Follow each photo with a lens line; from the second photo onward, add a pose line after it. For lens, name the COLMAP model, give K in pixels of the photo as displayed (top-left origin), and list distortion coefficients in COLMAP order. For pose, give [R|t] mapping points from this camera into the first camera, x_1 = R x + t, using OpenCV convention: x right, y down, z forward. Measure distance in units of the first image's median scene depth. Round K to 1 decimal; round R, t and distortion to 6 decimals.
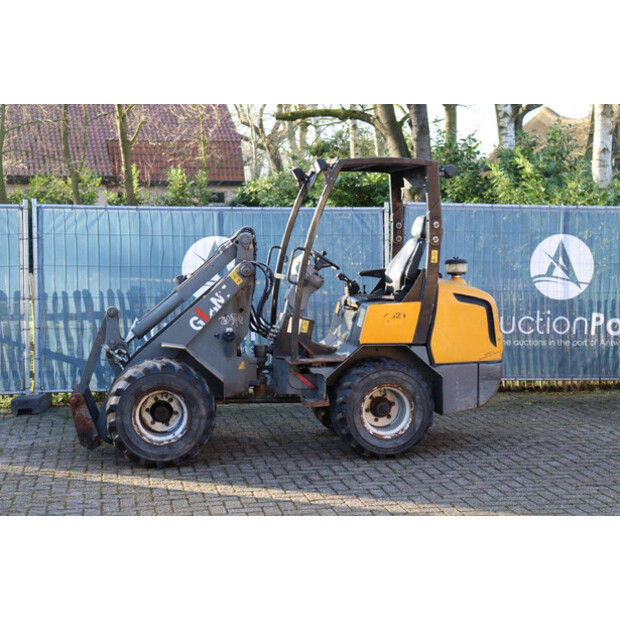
lens RADIAL K [[1048.9, 0, 310.0], [0, 1048.9, 310.0], [0, 0, 1]] dist [0.162625, 0.136140]
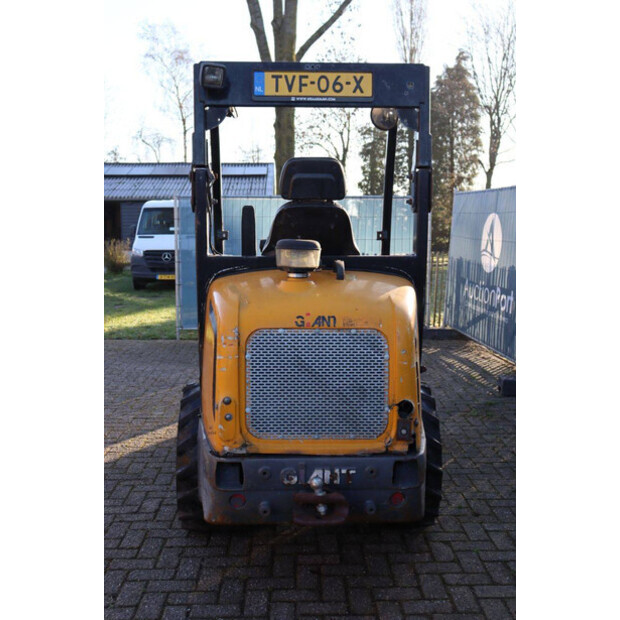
lens RADIAL K [[721.1, 0, 310.0], [0, 721.1, 310.0], [0, 0, 1]] dist [-0.003835, 0.015879]
pose [[-0.154932, 0.115596, -0.981139, 0.500673], [-0.073656, 0.989015, 0.128155, -0.062589], [0.985176, 0.092122, -0.144716, 1.111347]]
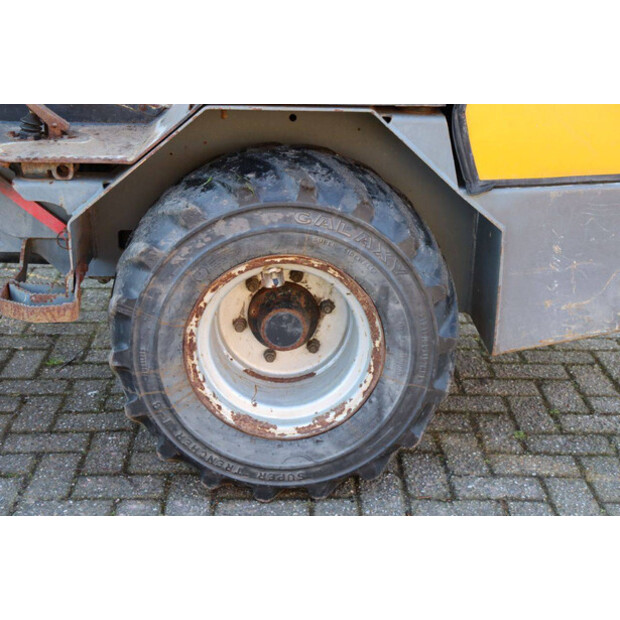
lens RADIAL K [[1018.7, 0, 310.0], [0, 1018.7, 310.0], [0, 0, 1]] dist [0.135995, 0.220122]
pose [[0.986319, 0.070942, -0.148802, 0.117479], [-0.026641, 0.959394, 0.280810, 0.008906], [0.162681, -0.273004, 0.948158, 0.726199]]
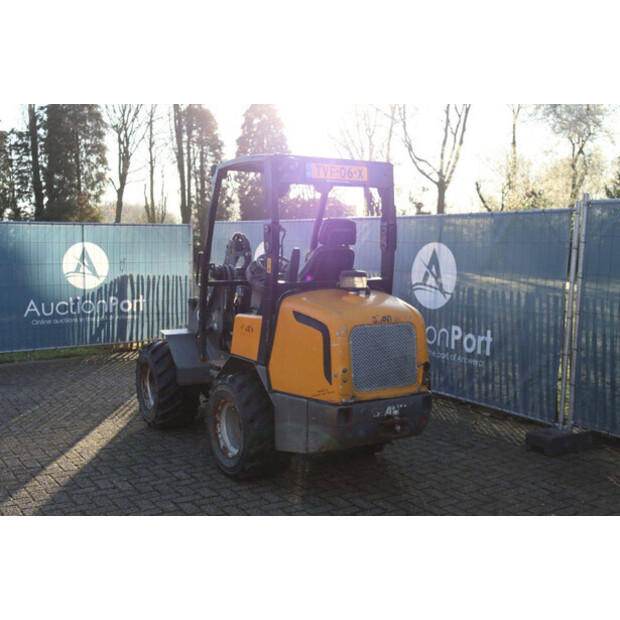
lens RADIAL K [[738.5, 0, 310.0], [0, 738.5, 310.0], [0, 0, 1]] dist [-0.004046, 0.024253]
pose [[0.373327, 0.087138, -0.923598, 0.685962], [-0.069623, 0.995403, 0.065770, -0.056140], [0.925084, 0.039750, 0.377678, 0.794073]]
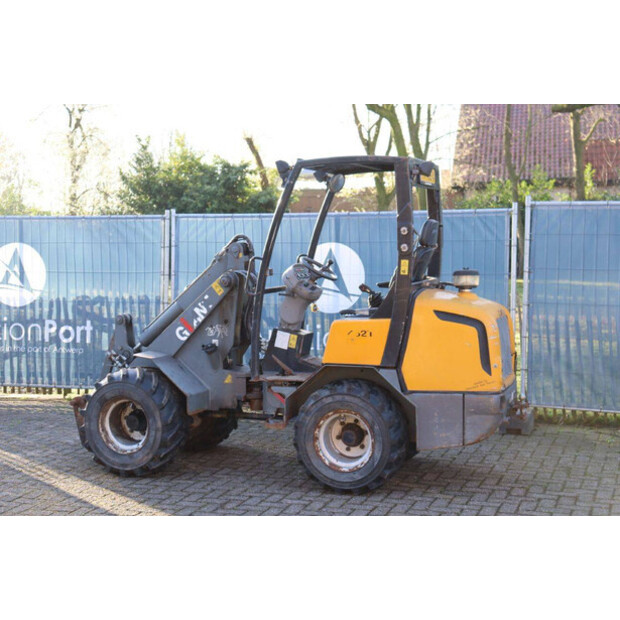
lens RADIAL K [[1018.7, 0, 310.0], [0, 1018.7, 310.0], [0, 0, 1]] dist [0.135995, 0.220122]
pose [[0.865431, 0.027646, -0.500265, 0.467217], [-0.027108, 0.999598, 0.008345, -0.020213], [0.500295, 0.006339, 0.865832, 0.229847]]
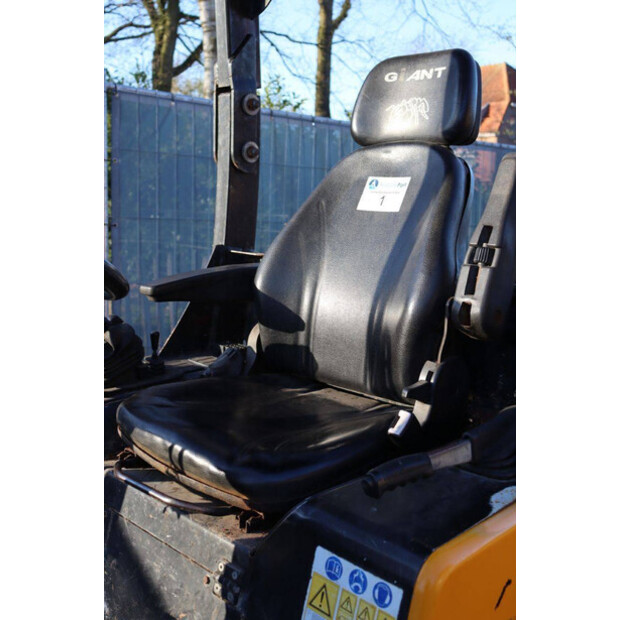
lens RADIAL K [[738.5, 0, 310.0], [0, 738.5, 310.0], [0, 0, 1]] dist [-0.004046, 0.024253]
pose [[0.844747, -0.060628, 0.531721, -0.010577], [0.012423, 0.995516, 0.093775, -0.048861], [-0.535022, -0.072610, 0.841712, 0.907746]]
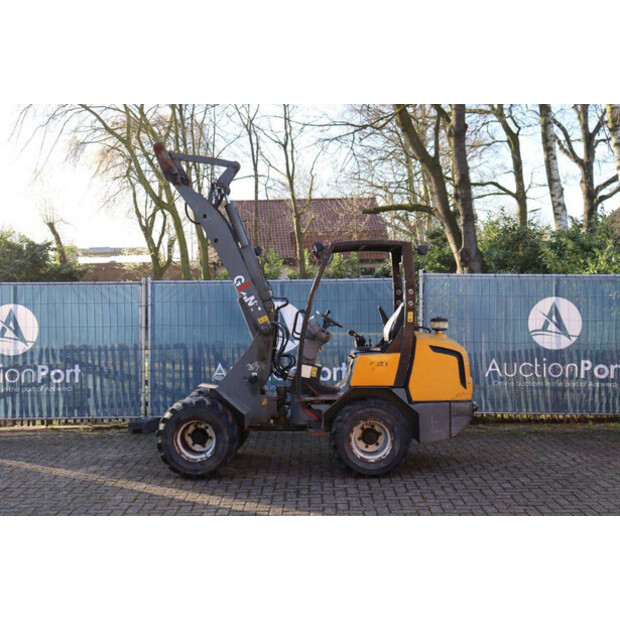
lens RADIAL K [[768.5, 0, 312.6], [0, 768.5, 312.3], [0, 0, 1]] dist [0.003816, 0.072558]
pose [[0.981352, -0.009197, -0.191998, 0.177964], [-0.000894, 0.998626, -0.052404, -0.007887], [0.192216, 0.051598, 0.979995, 0.073986]]
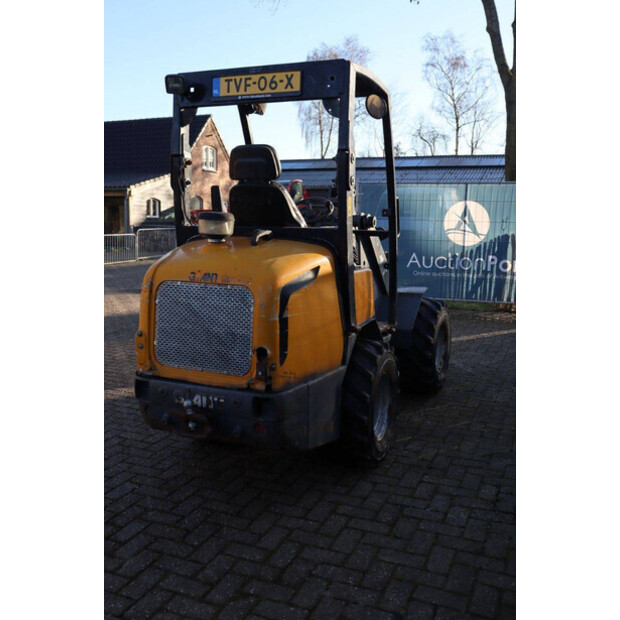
lens RADIAL K [[623.7, 0, 310.0], [0, 623.7, 310.0], [0, 0, 1]] dist [-0.062069, 0.023570]
pose [[-0.551393, 0.128596, -0.824275, 0.437341], [-0.069495, 0.977534, 0.198994, -0.072025], [0.831346, 0.167007, -0.530069, 1.311803]]
